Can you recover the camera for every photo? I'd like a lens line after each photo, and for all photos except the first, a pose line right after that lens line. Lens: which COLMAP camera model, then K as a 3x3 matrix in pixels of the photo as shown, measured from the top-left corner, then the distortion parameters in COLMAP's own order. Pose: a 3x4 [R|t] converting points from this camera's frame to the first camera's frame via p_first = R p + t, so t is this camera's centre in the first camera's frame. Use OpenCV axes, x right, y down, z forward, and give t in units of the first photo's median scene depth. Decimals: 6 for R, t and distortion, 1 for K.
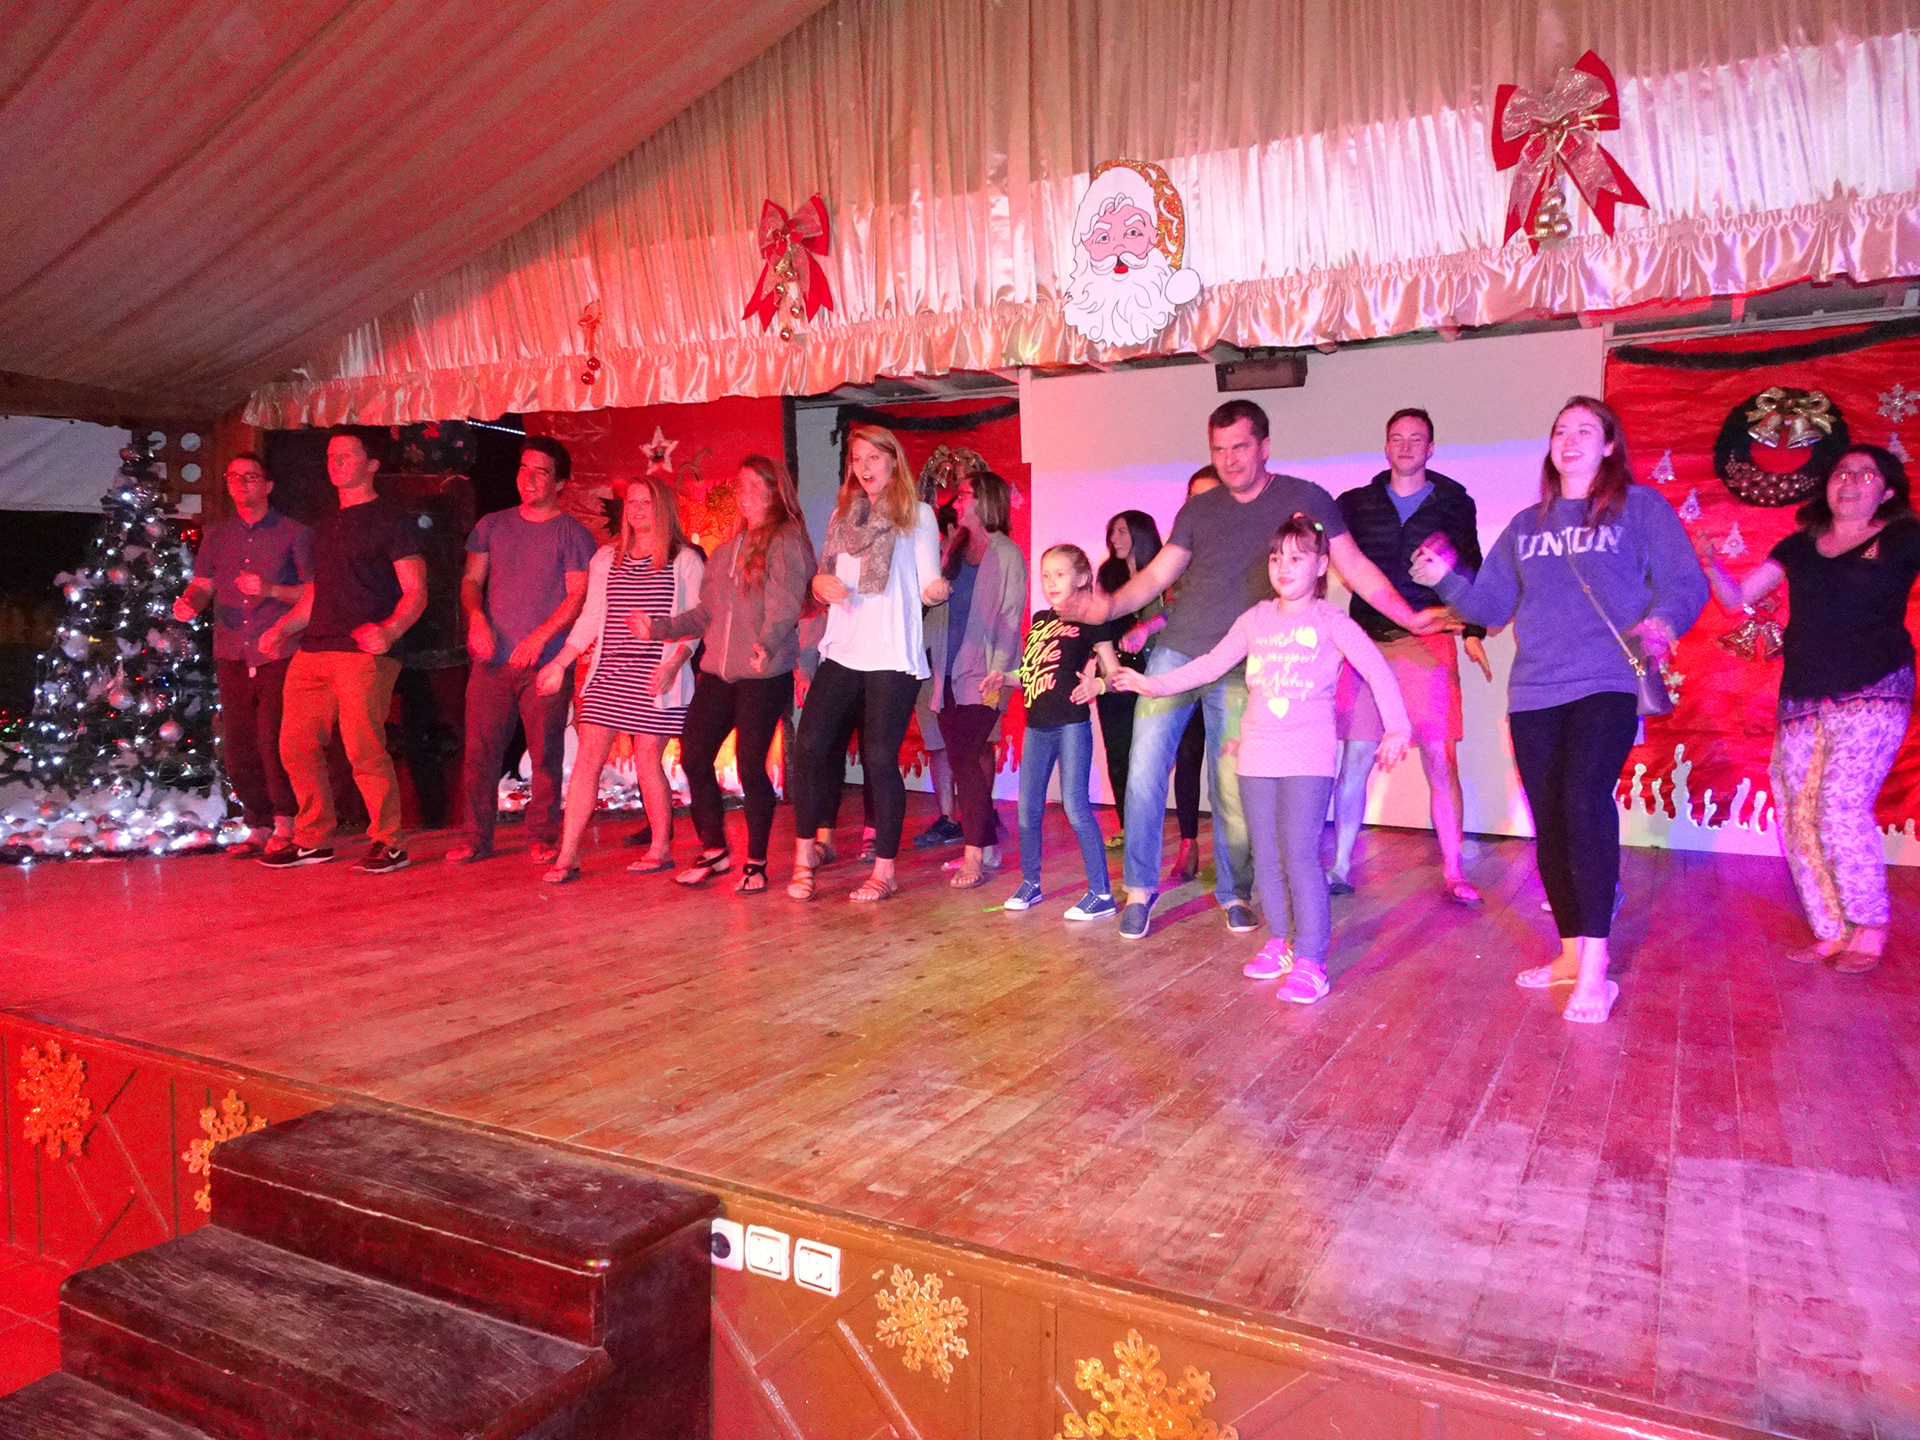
lens RADIAL K [[1338.5, 0, 965.0], [0, 1338.5, 718.2], [0, 0, 1]] dist [0.011233, 0.002544]
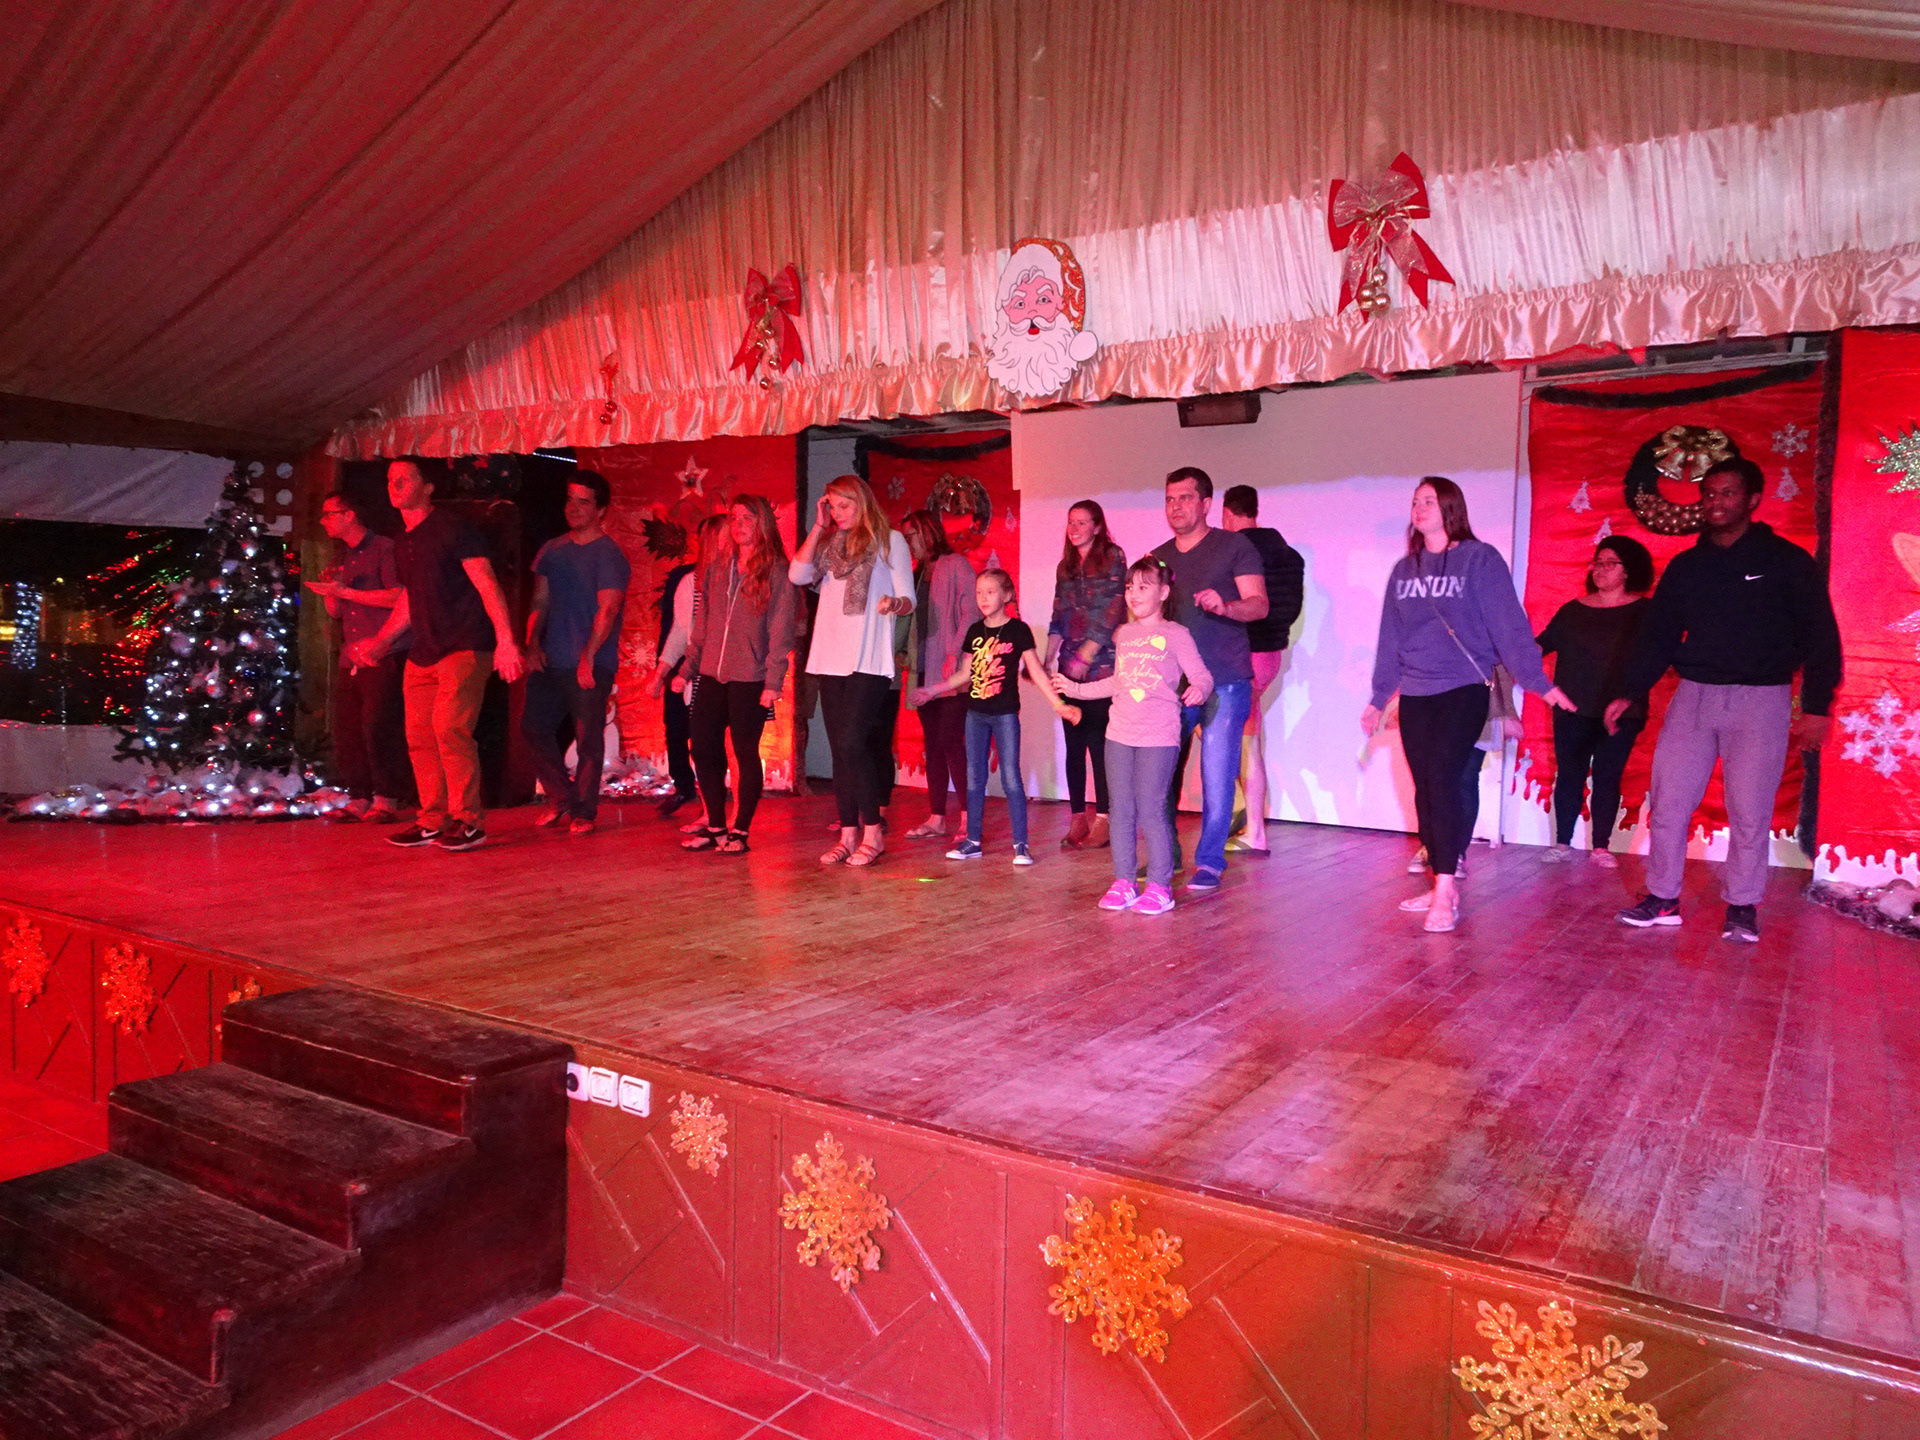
lens RADIAL K [[1338.5, 0, 970.5], [0, 1338.5, 712.5], [0, 0, 1]] dist [0.011233, 0.002544]
pose [[0.997196, 0.015829, -0.073142, 0.153745], [-0.016892, 0.999760, -0.013936, 0.014464], [0.072904, 0.015132, 0.997224, -0.163671]]
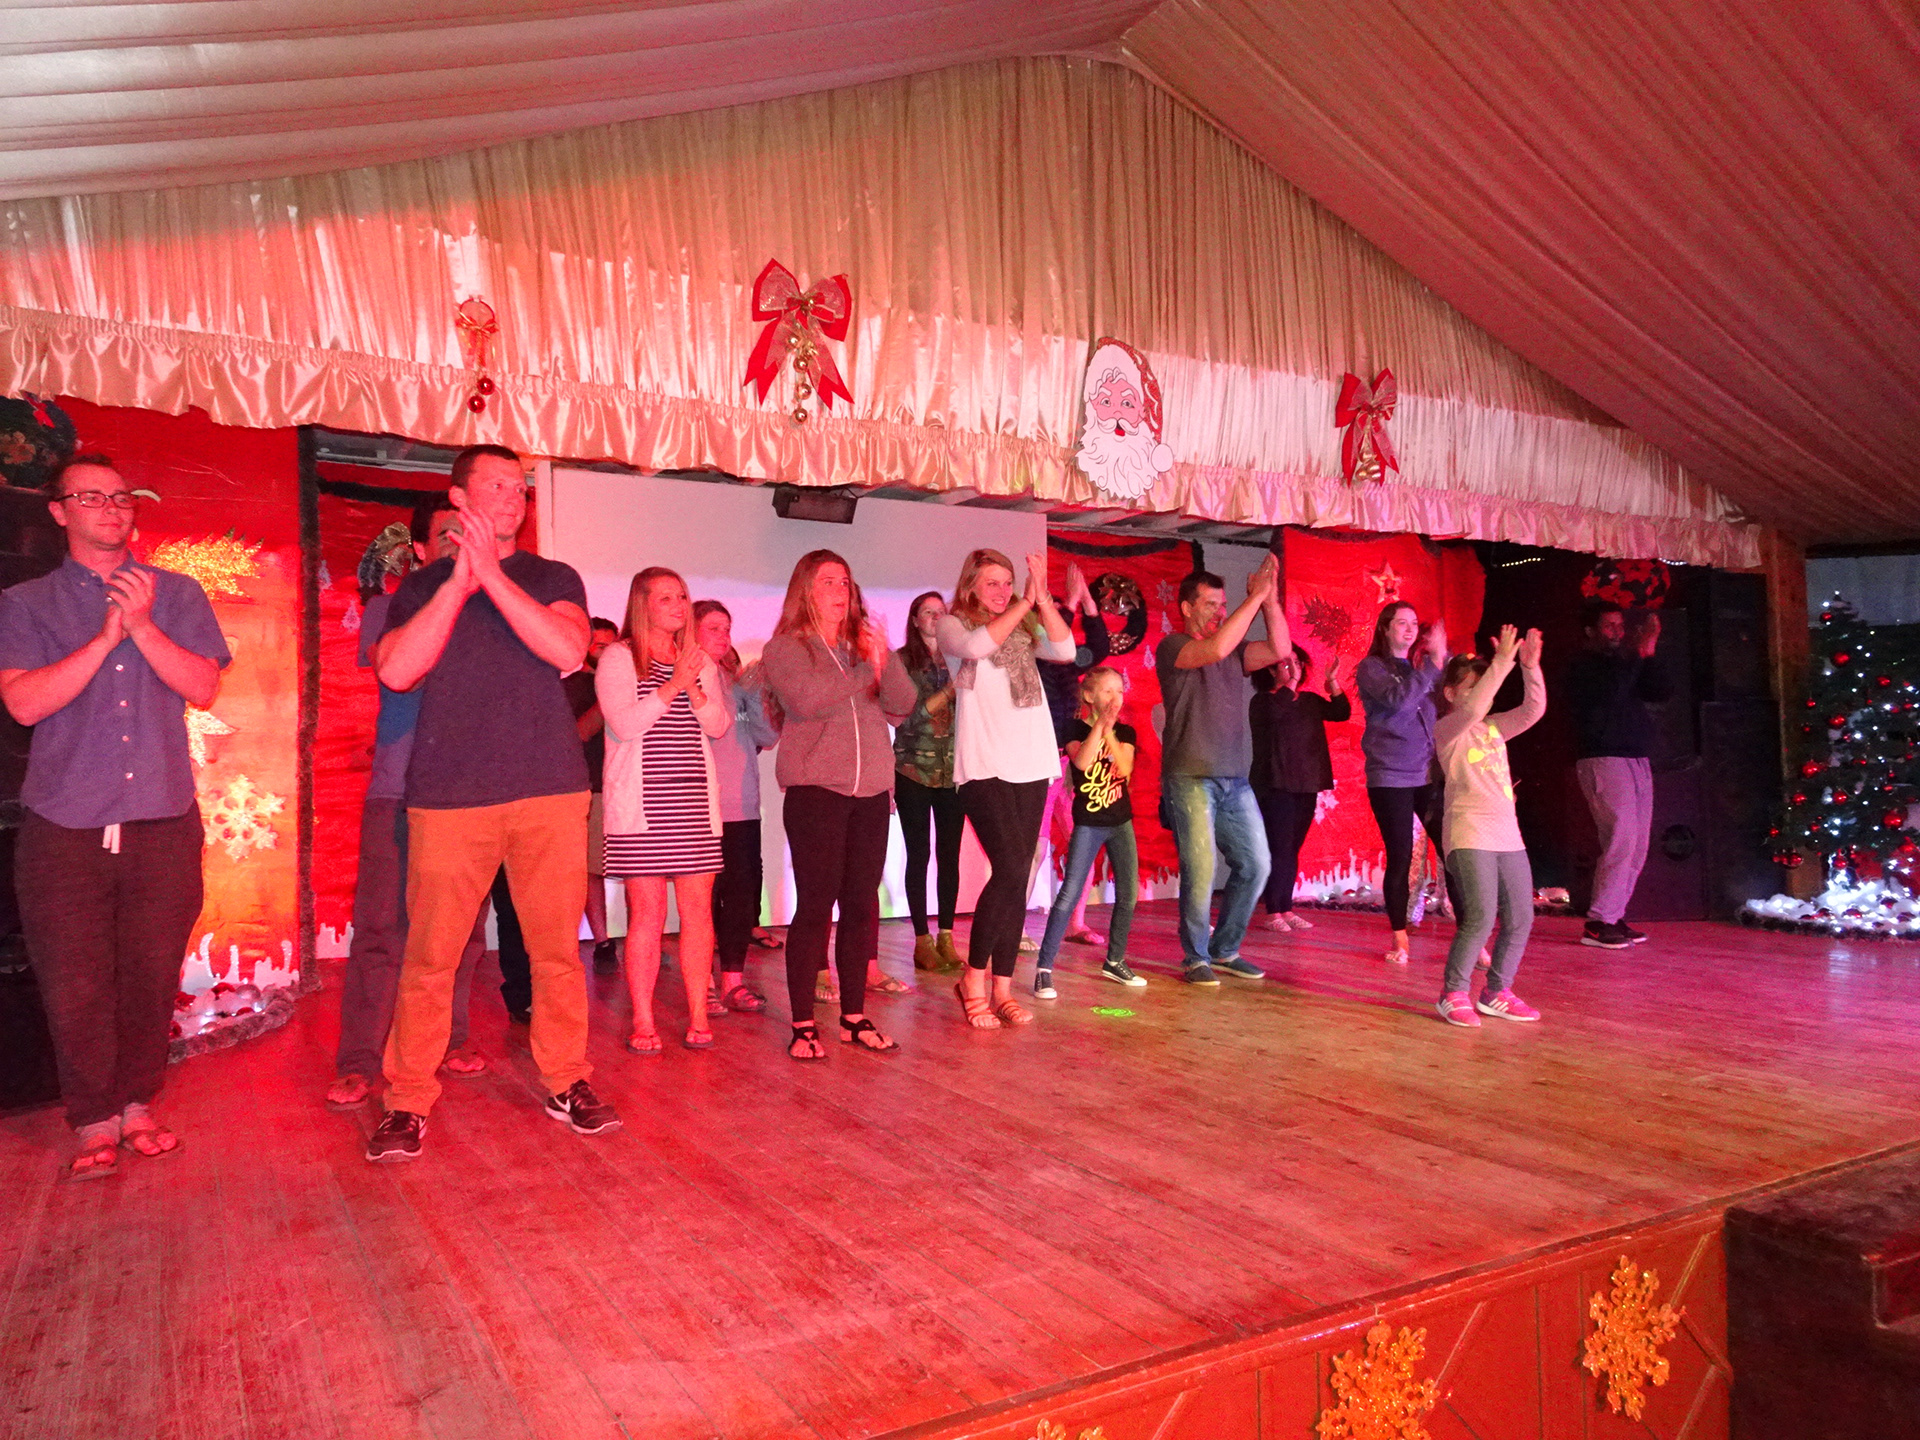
lens RADIAL K [[1338.5, 0, 966.7], [0, 1338.5, 726.8], [0, 0, 1]] dist [0.011233, 0.002544]
pose [[0.532544, -0.002279, 0.846399, -0.942401], [0.069402, 0.996747, -0.040983, -0.044154], [-0.843552, 0.080567, 0.530969, 0.525745]]
